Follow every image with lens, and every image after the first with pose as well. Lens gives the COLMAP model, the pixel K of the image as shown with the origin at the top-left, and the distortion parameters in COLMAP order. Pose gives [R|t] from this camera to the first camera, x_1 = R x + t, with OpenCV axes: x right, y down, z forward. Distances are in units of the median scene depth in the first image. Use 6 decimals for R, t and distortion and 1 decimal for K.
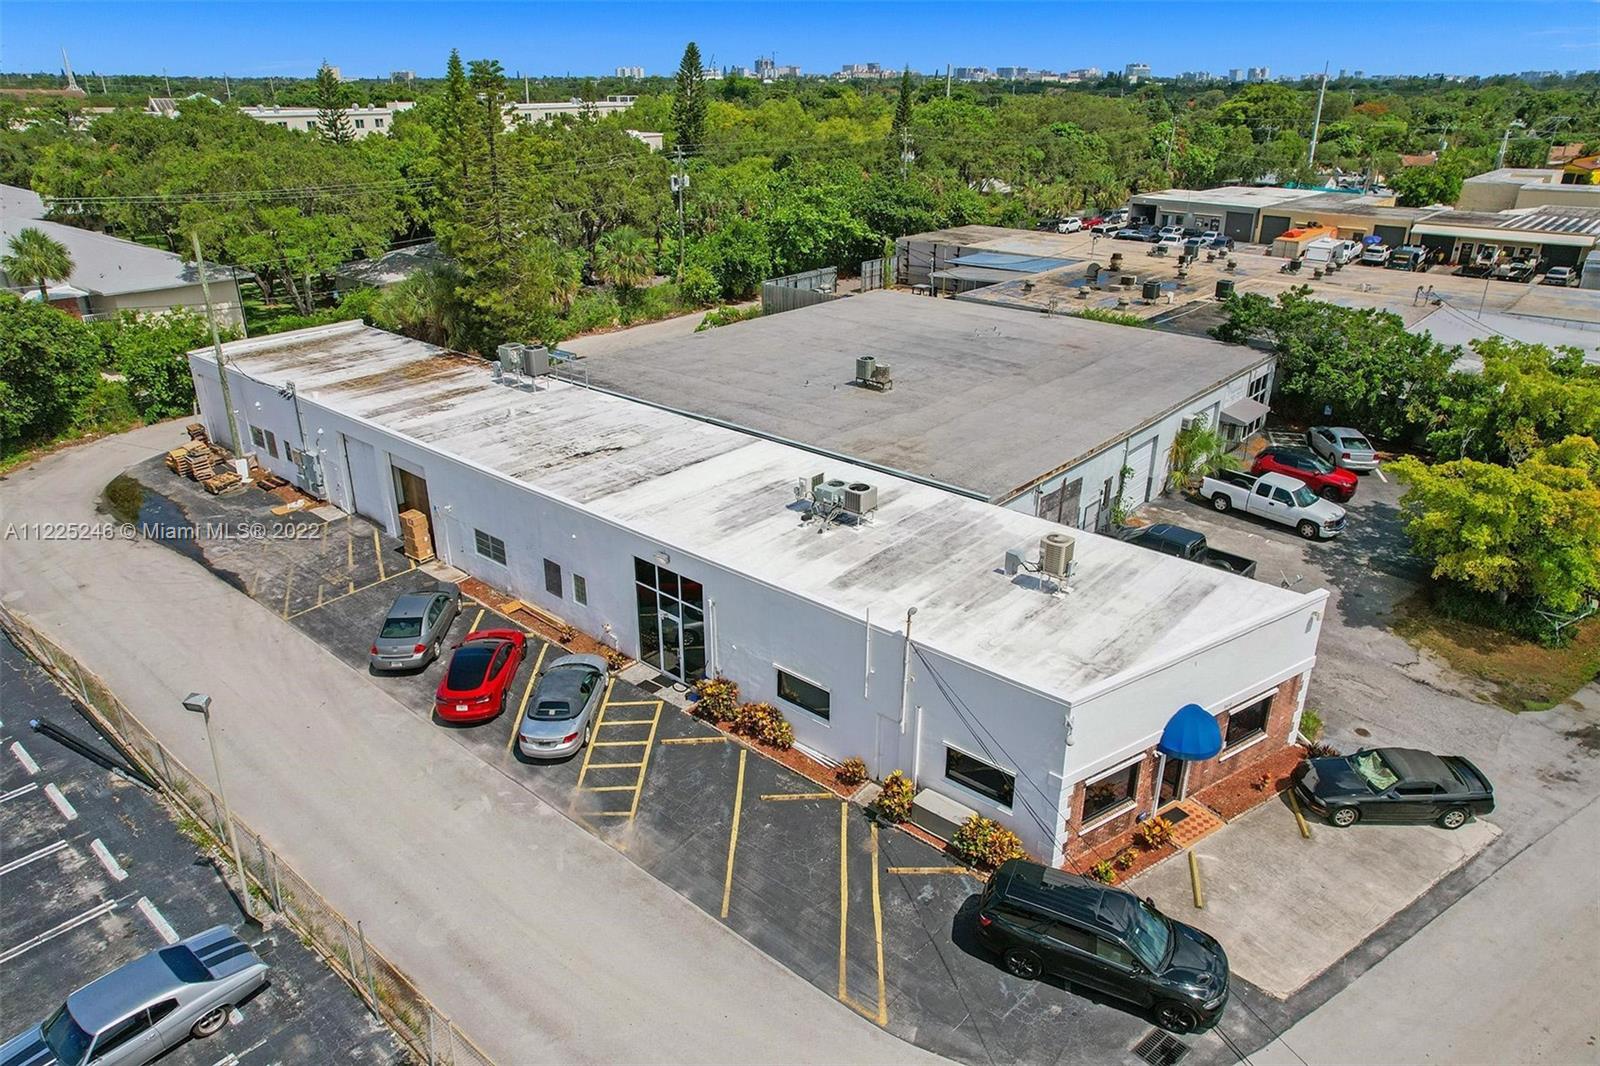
lens RADIAL K [[1057.9, 0, 808.4], [0, 1057.9, 547.0], [0, 0, 1]] dist [-0.034115, 0.025296]
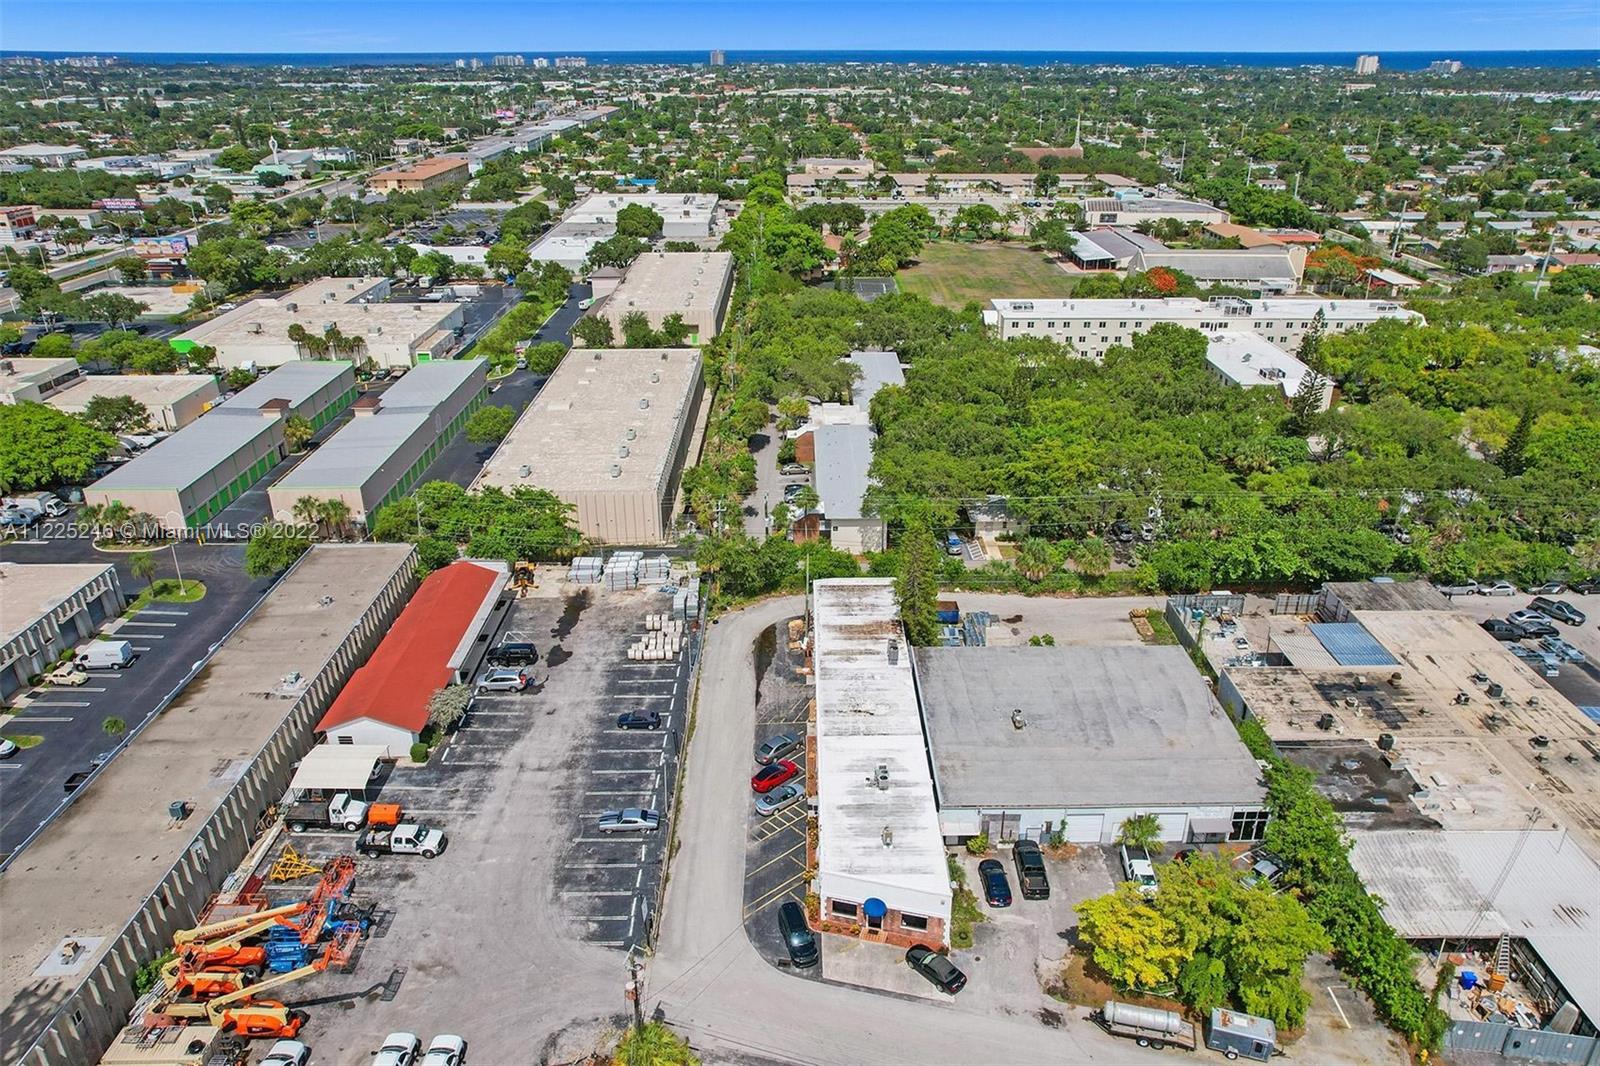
lens RADIAL K [[1087.3, 0, 807.3], [0, 1087.3, 540.8], [0, 0, 1]] dist [-0.042756, 0.038885]
pose [[0.659471, 0.312031, -0.683911, 1.328186], [-0.306272, 0.942376, 0.134628, -0.767900], [0.686510, 0.120679, 0.717036, -0.977047]]
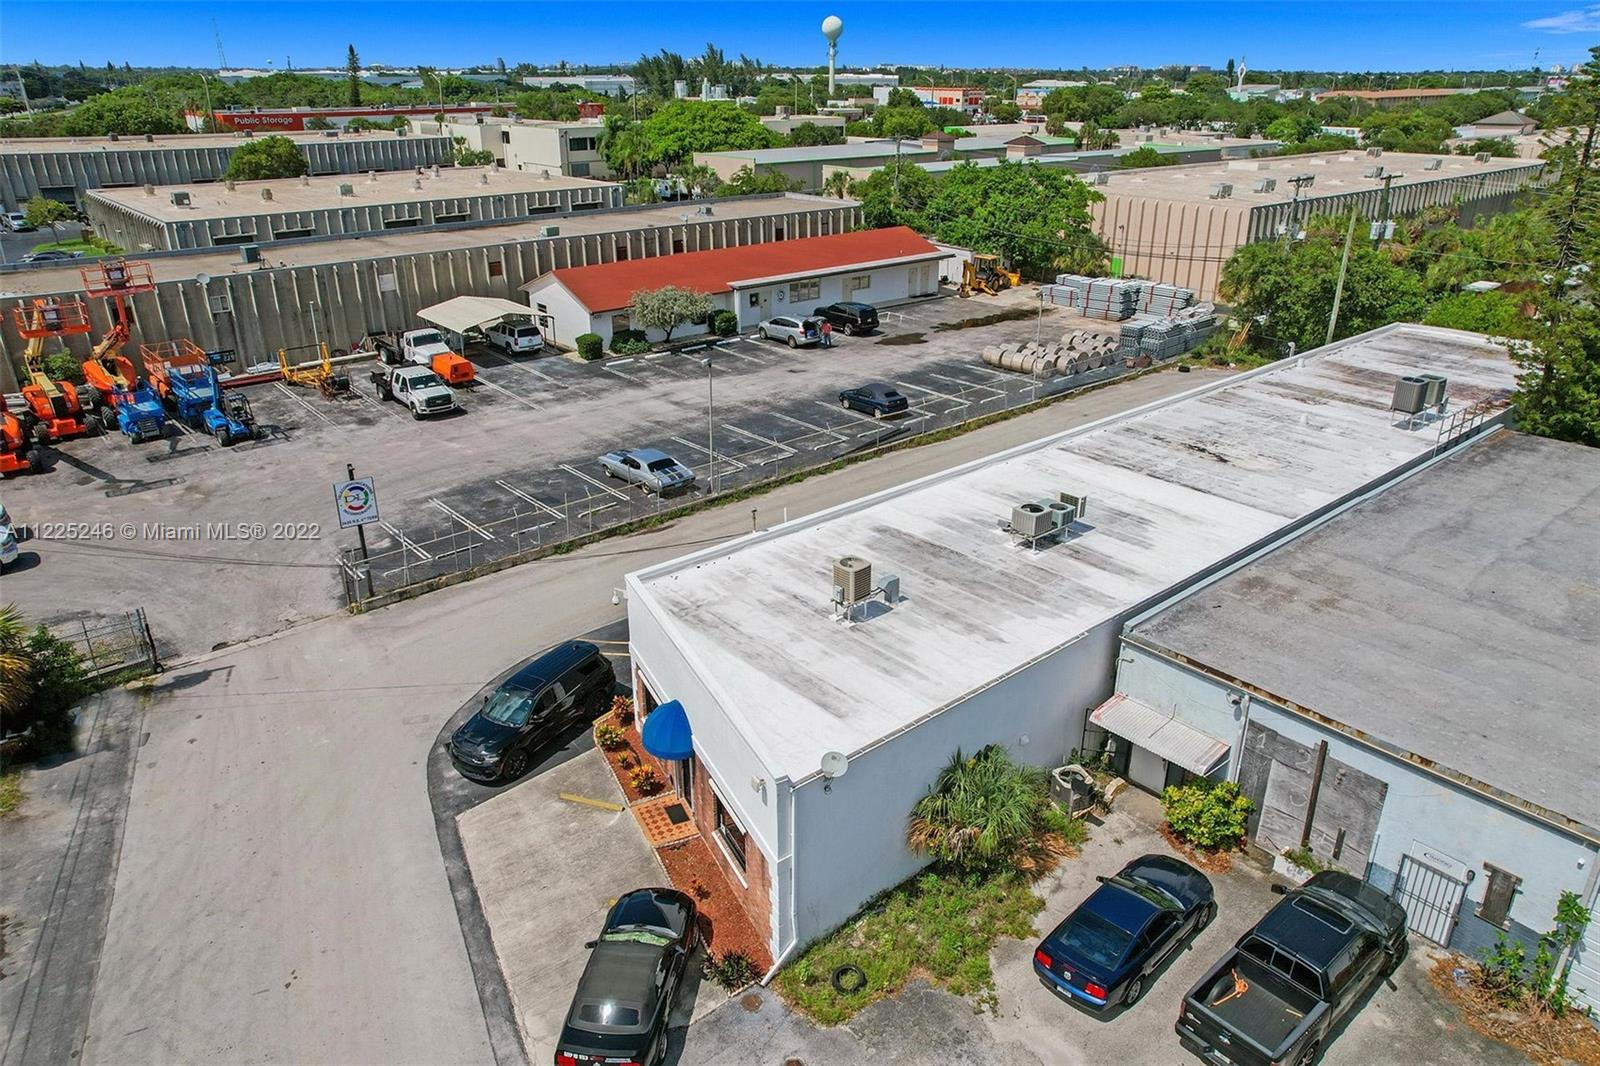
lens RADIAL K [[1087.3, 0, 807.3], [0, 1087.3, 540.8], [0, 0, 1]] dist [-0.042756, 0.038885]
pose [[-0.143027, 0.395622, -0.907208, 0.773258], [-0.408419, 0.811353, 0.418210, -0.284897], [0.901520, 0.430336, 0.045534, 0.645321]]
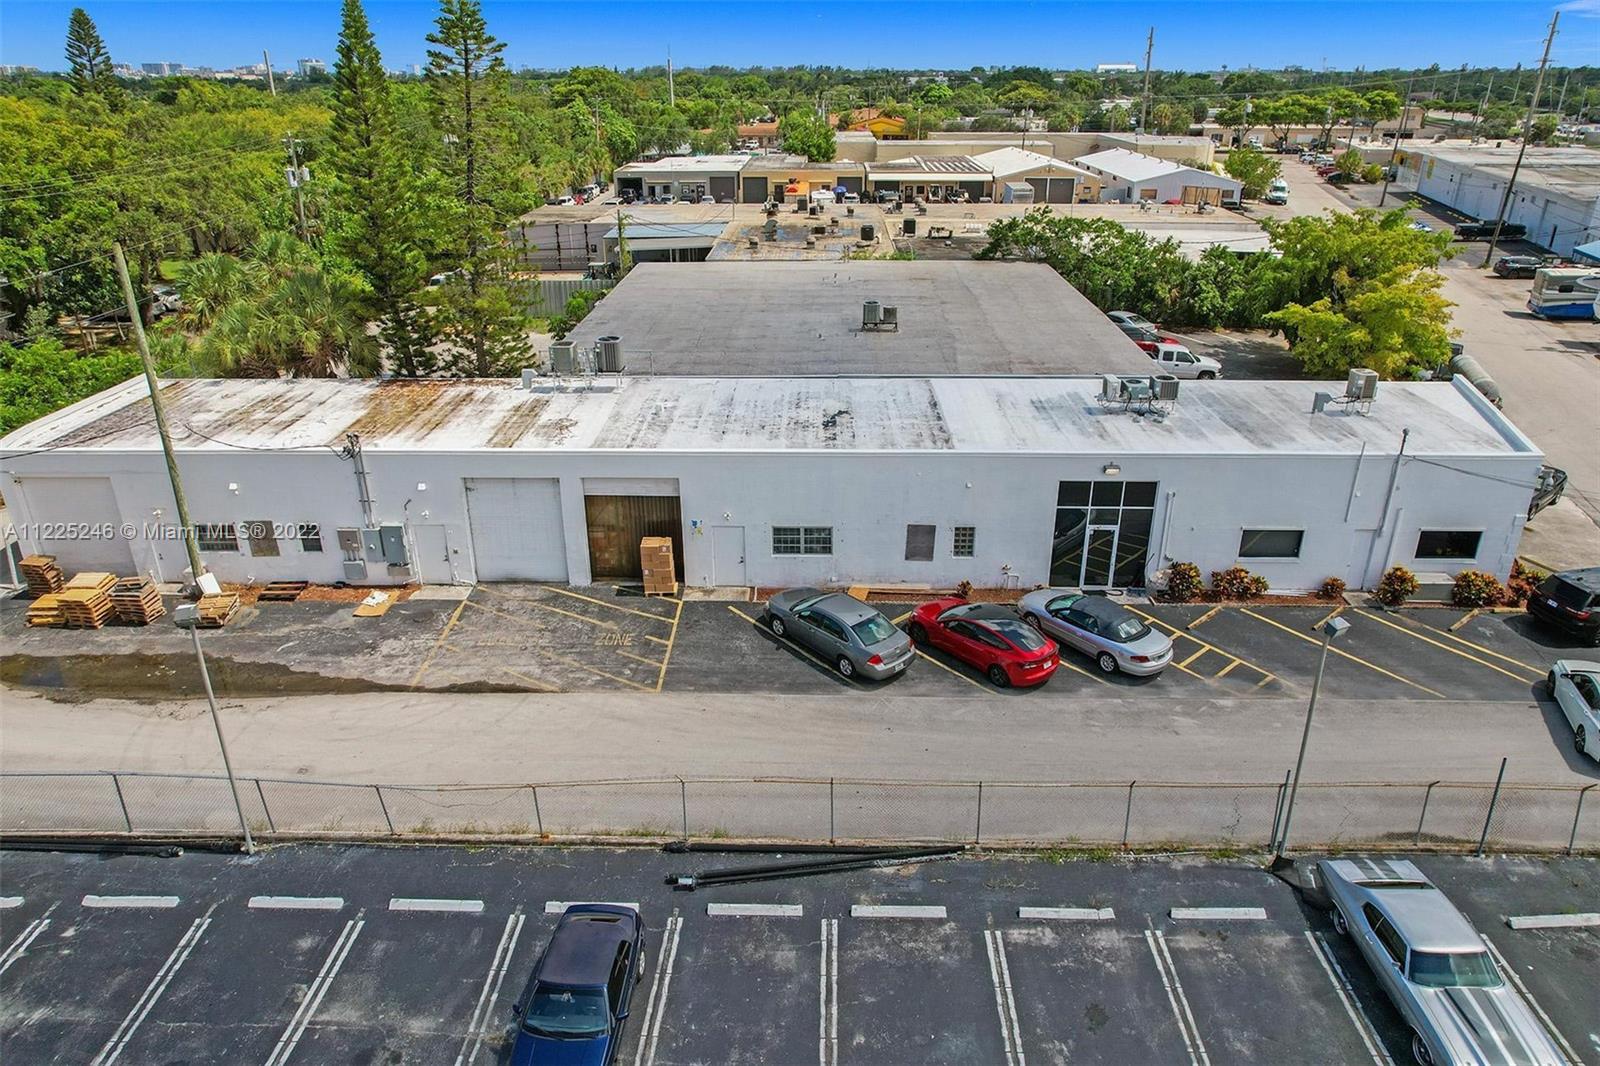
lens RADIAL K [[1067.3, 0, 807.9], [0, 1067.3, 532.8], [0, 0, 1]] dist [-0.038335, 0.037055]
pose [[0.769198, -0.261172, 0.583200, -0.780100], [0.267137, 0.960512, 0.077809, -0.071589], [-0.580493, 0.095944, 0.808593, 0.257105]]
